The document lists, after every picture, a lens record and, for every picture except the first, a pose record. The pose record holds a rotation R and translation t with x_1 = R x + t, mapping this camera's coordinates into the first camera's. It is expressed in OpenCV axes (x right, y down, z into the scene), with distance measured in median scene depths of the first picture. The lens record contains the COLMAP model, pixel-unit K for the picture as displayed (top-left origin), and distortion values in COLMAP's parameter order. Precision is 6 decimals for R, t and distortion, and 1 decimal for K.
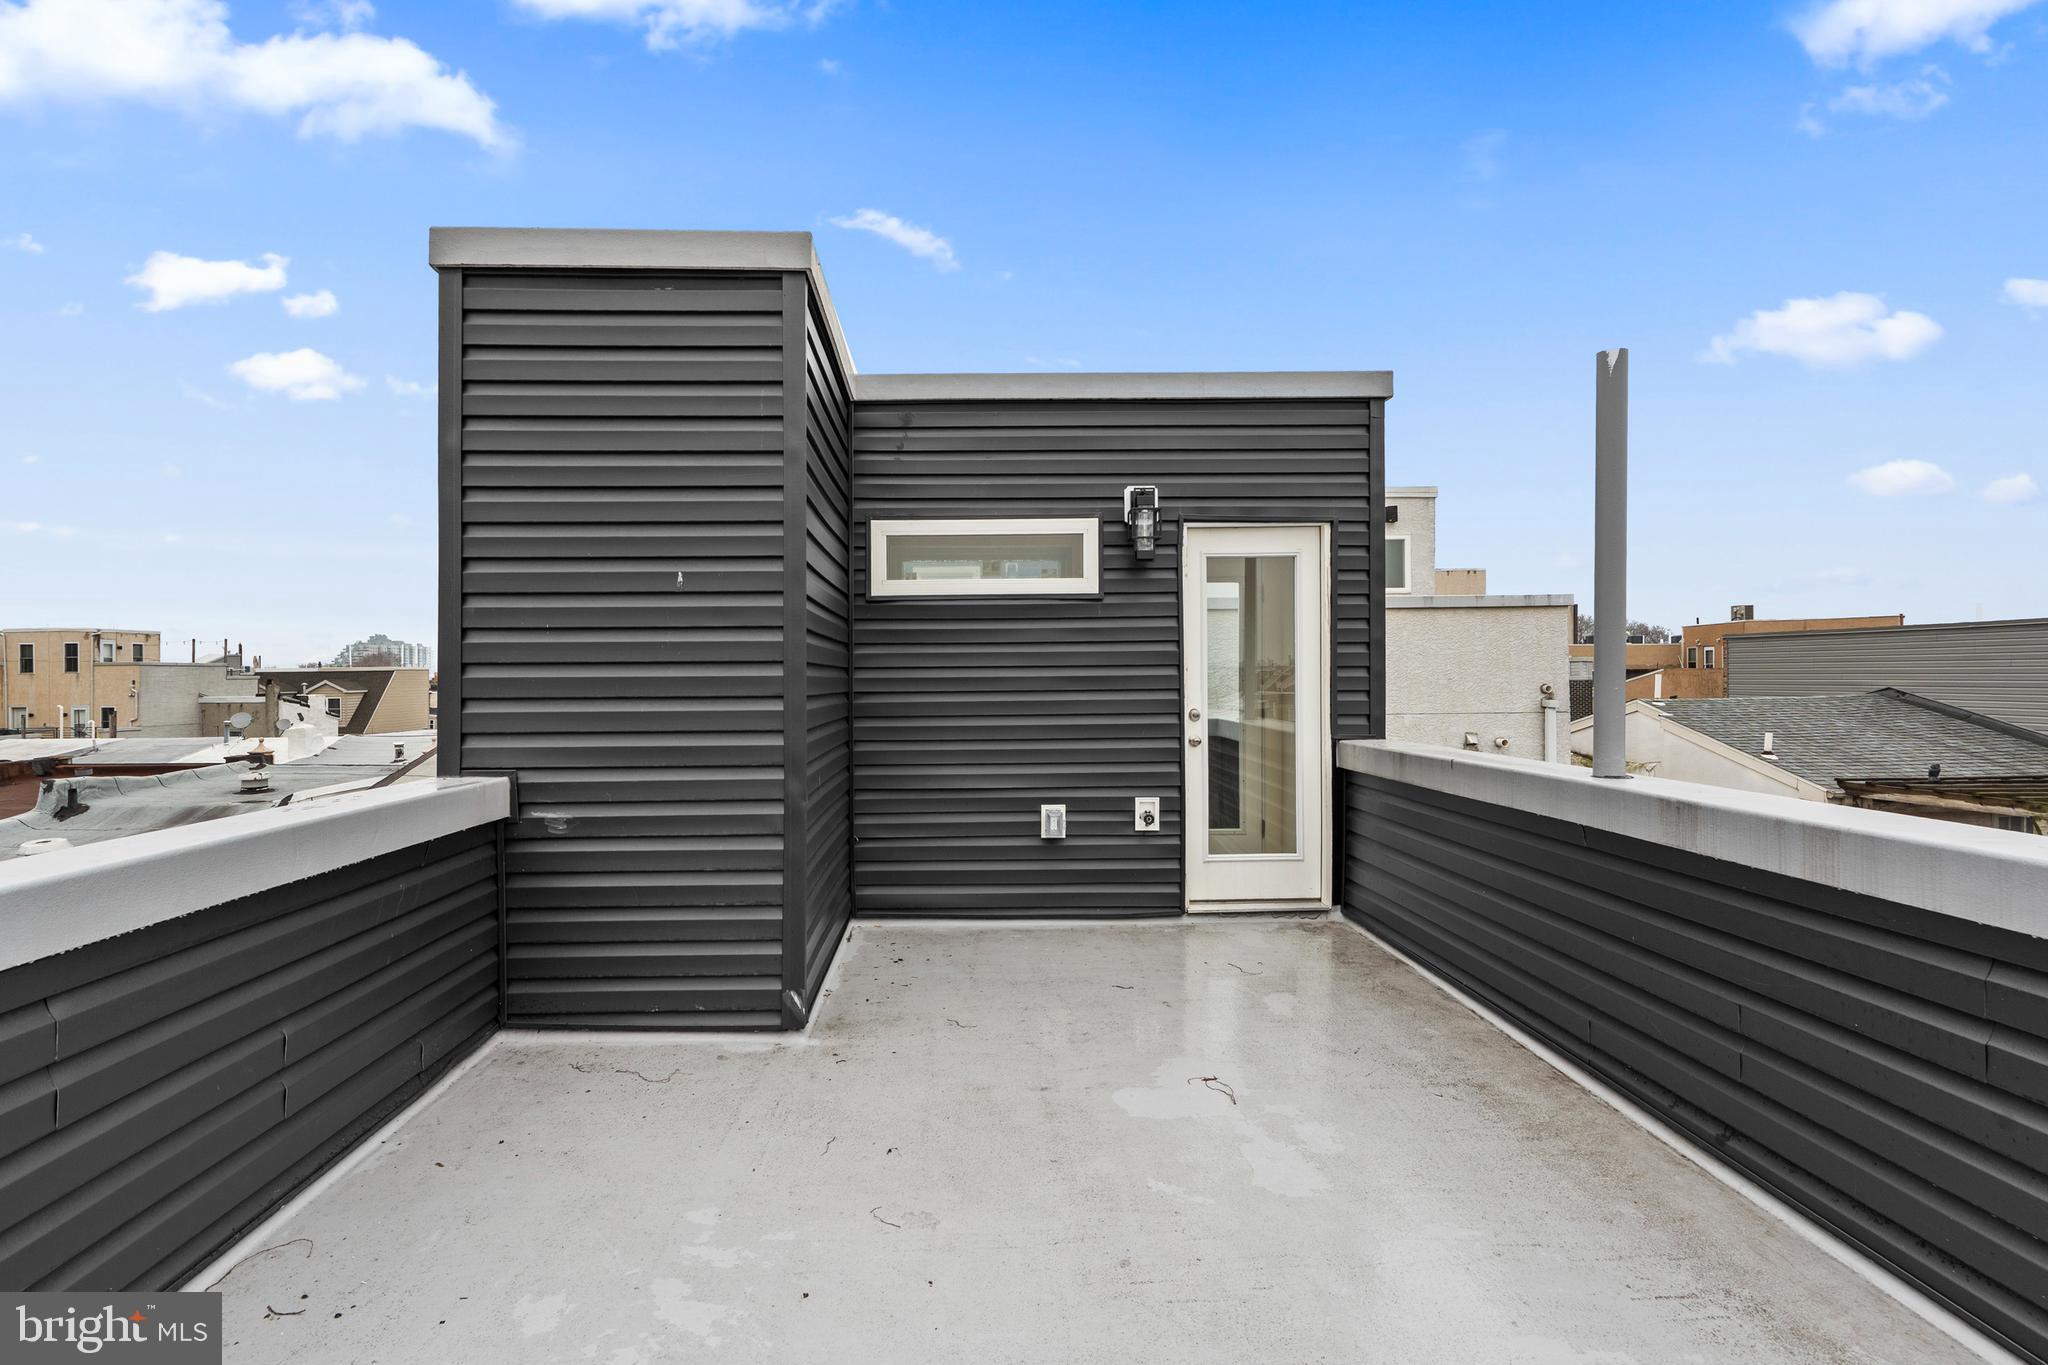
lens RADIAL K [[952.2, 0, 1015.9], [0, 952.2, 690.3], [0, 0, 1]] dist [-0.003089, 0.000179]
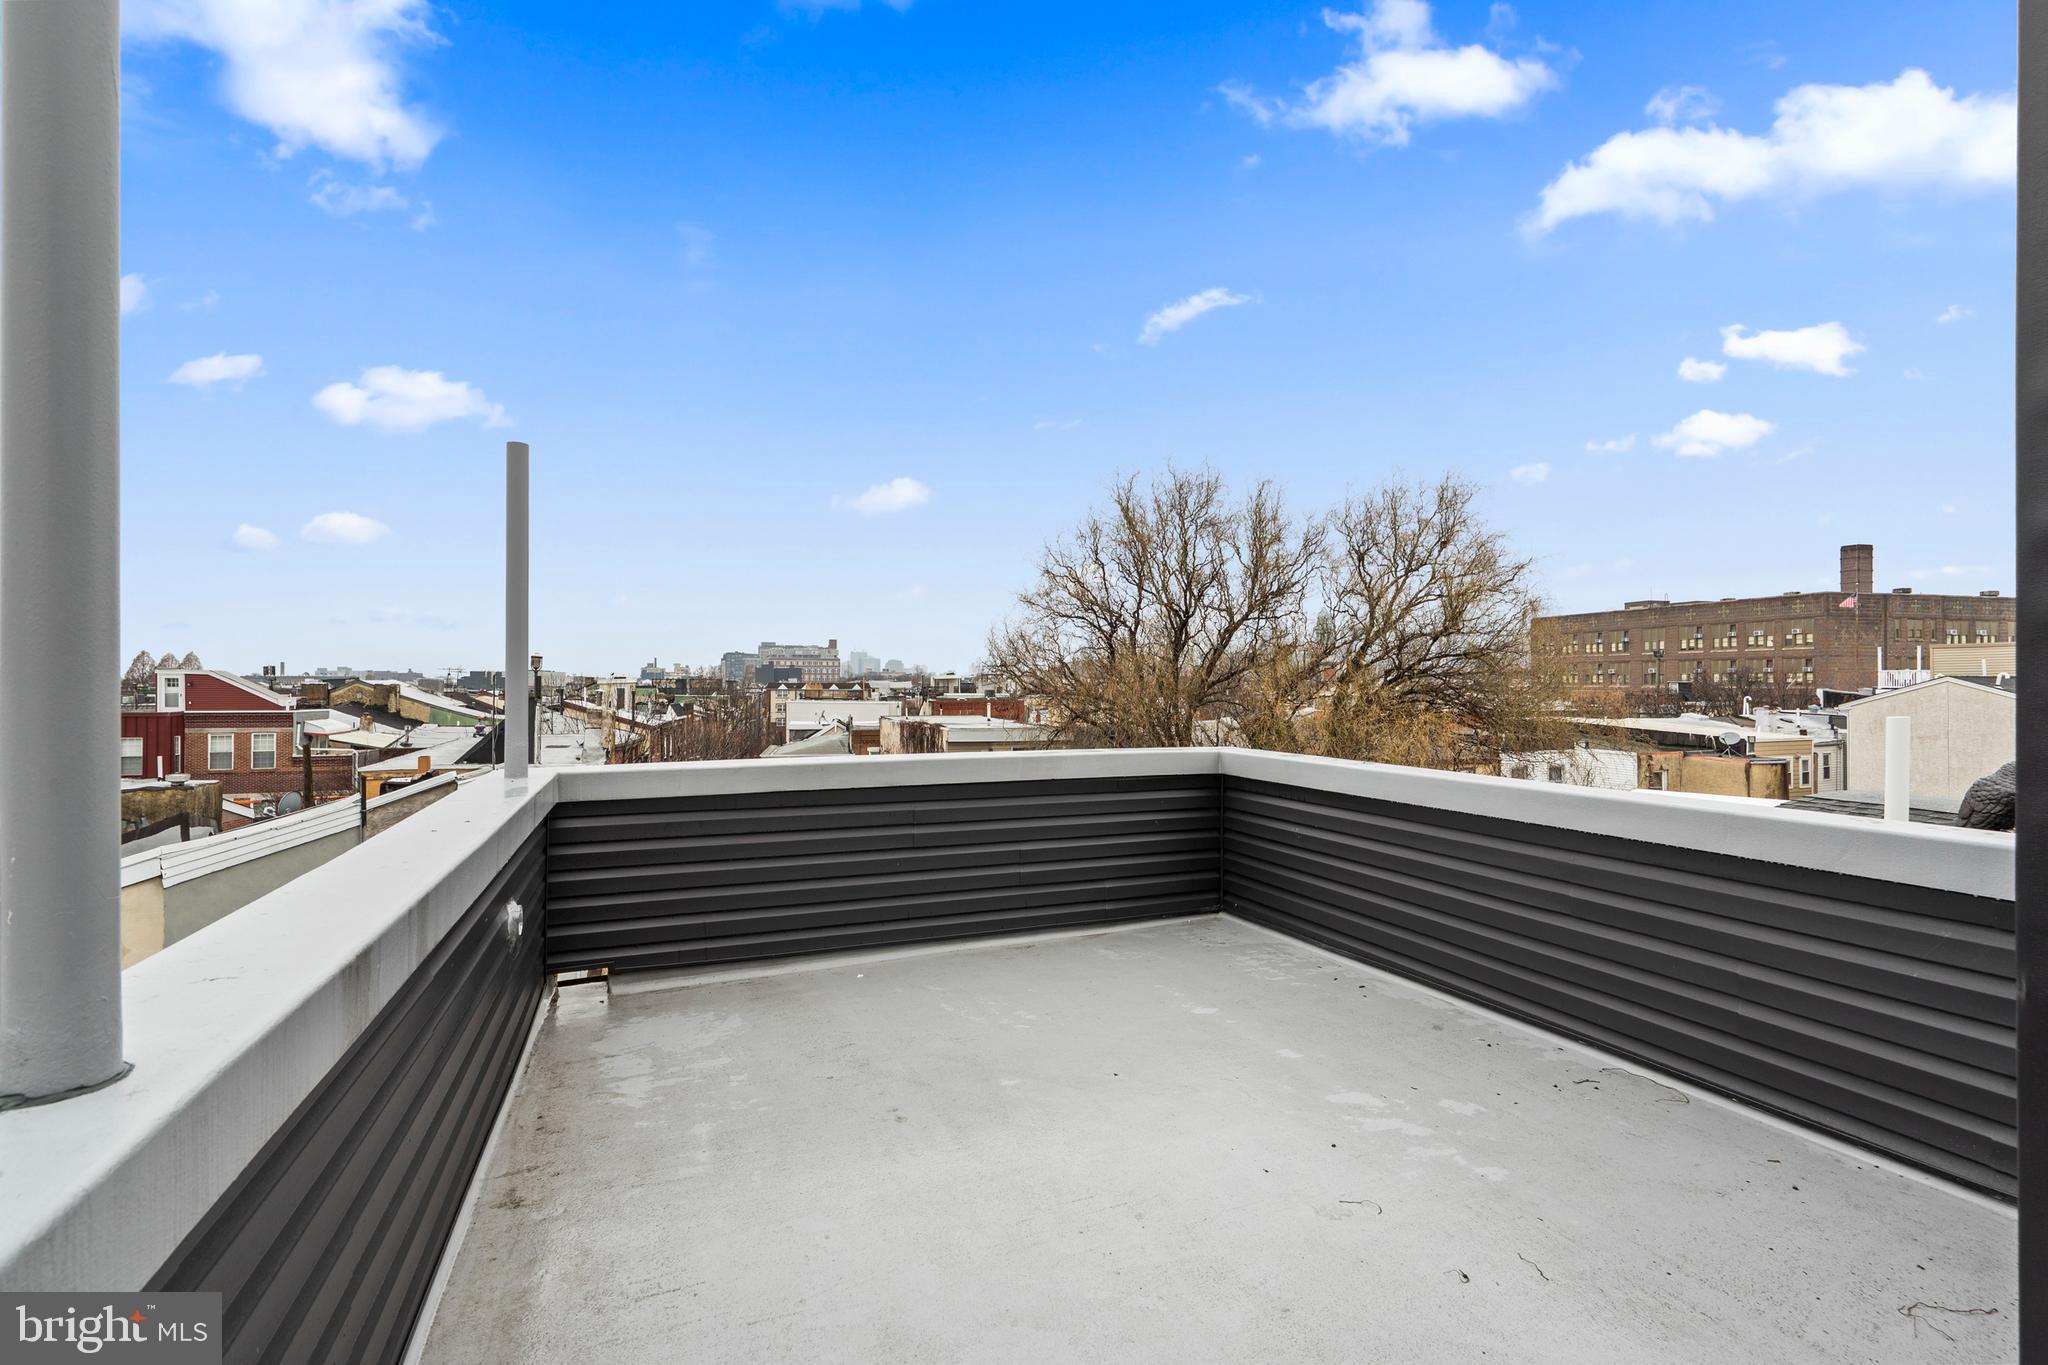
lens RADIAL K [[952.2, 0, 1015.9], [0, 952.2, 690.3], [0, 0, 1]] dist [-0.003089, 0.000179]
pose [[-0.955132, 0.013518, -0.295873, 0.594235], [0.009516, 0.999843, 0.014963, -0.056882], [0.296028, 0.011476, -0.955110, 2.064524]]
